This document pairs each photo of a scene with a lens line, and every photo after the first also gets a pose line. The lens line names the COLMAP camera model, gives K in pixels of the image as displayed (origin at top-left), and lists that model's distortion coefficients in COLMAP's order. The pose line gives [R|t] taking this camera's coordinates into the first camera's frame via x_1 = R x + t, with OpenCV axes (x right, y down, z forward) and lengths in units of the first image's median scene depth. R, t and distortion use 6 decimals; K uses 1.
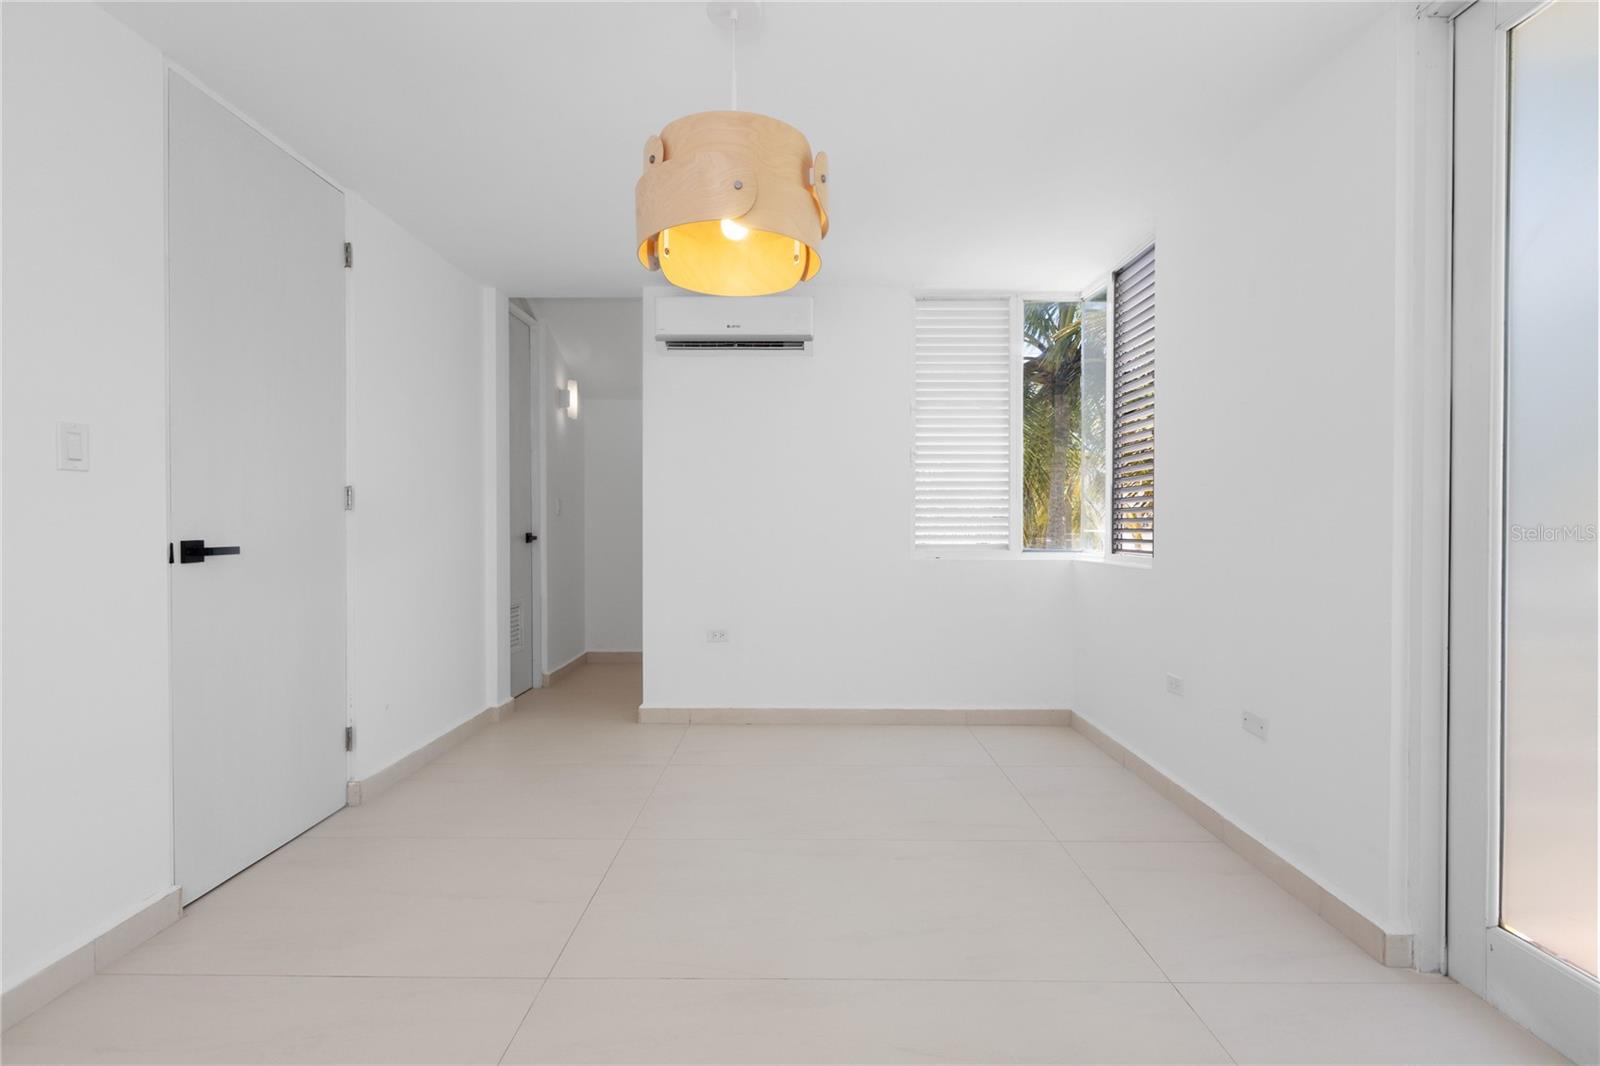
lens RADIAL K [[700.8, 0, 802.0], [0, 700.8, 517.2], [0, 0, 1]] dist [0.001870, 0.000609]
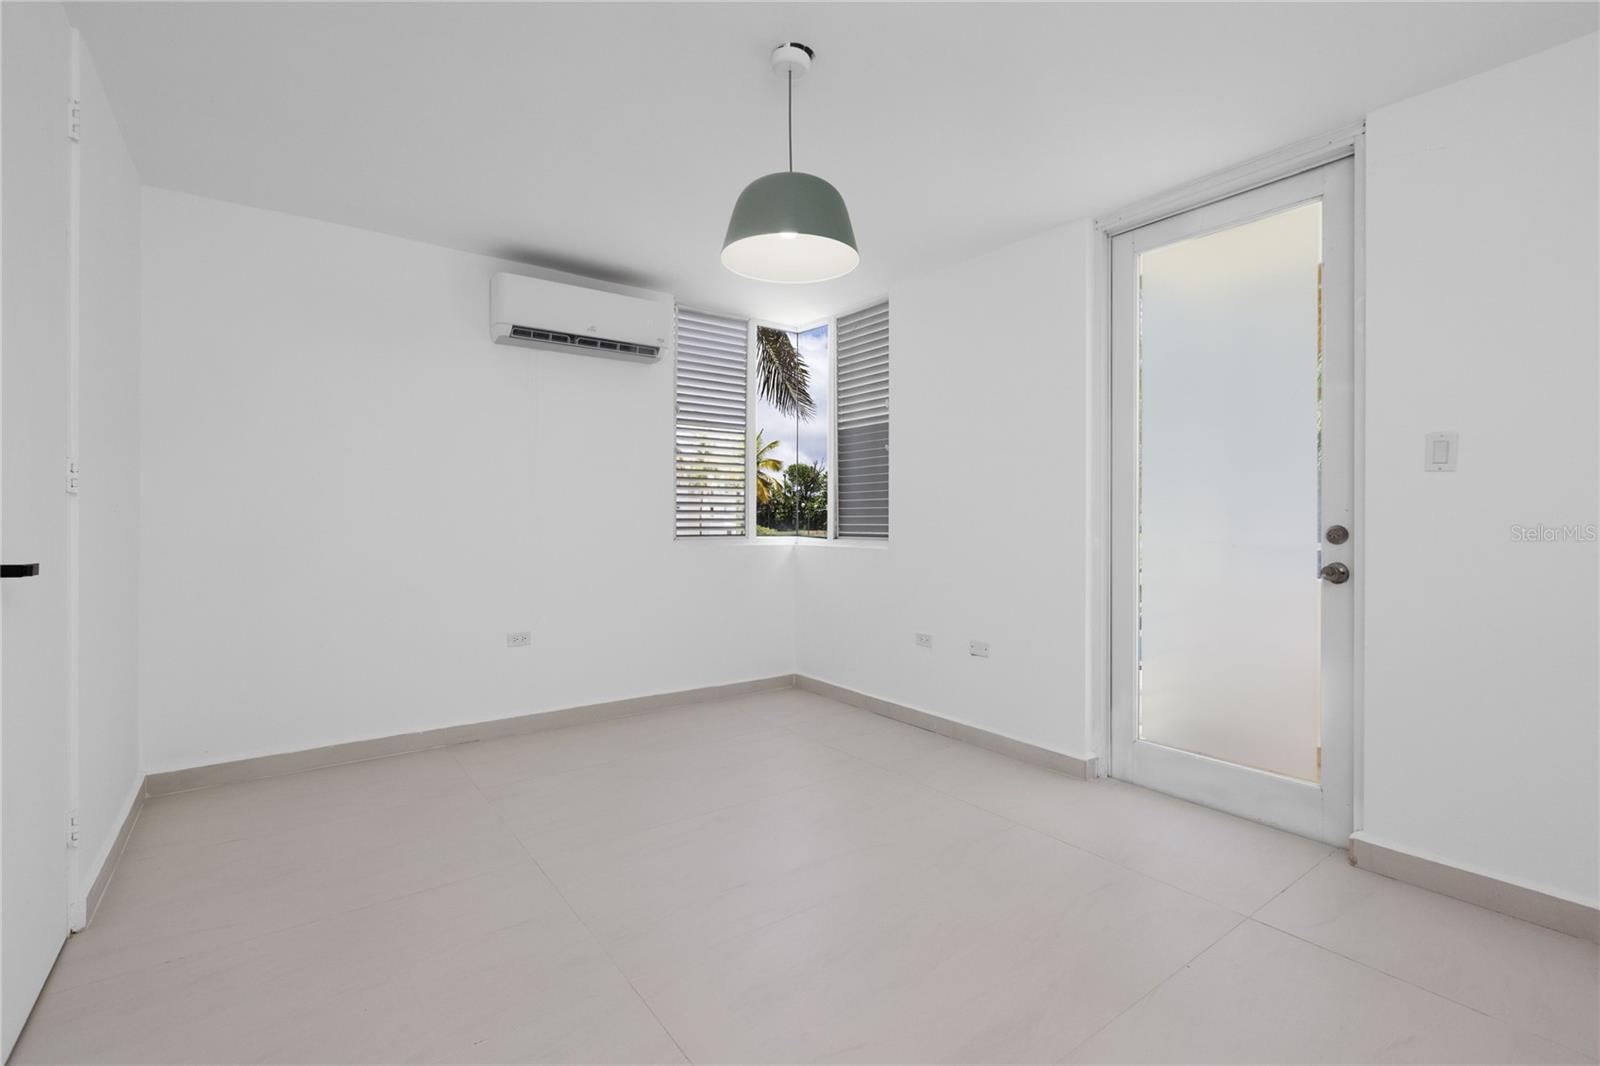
lens RADIAL K [[700.8, 0, 802.0], [0, 700.8, 517.2], [0, 0, 1]] dist [0.001870, 0.000609]
pose [[0.848355, -0.015763, 0.529193, -0.297903], [0.014422, 0.999874, 0.006663, 0.001358], [-0.529231, 0.001979, 0.848476, -0.022881]]
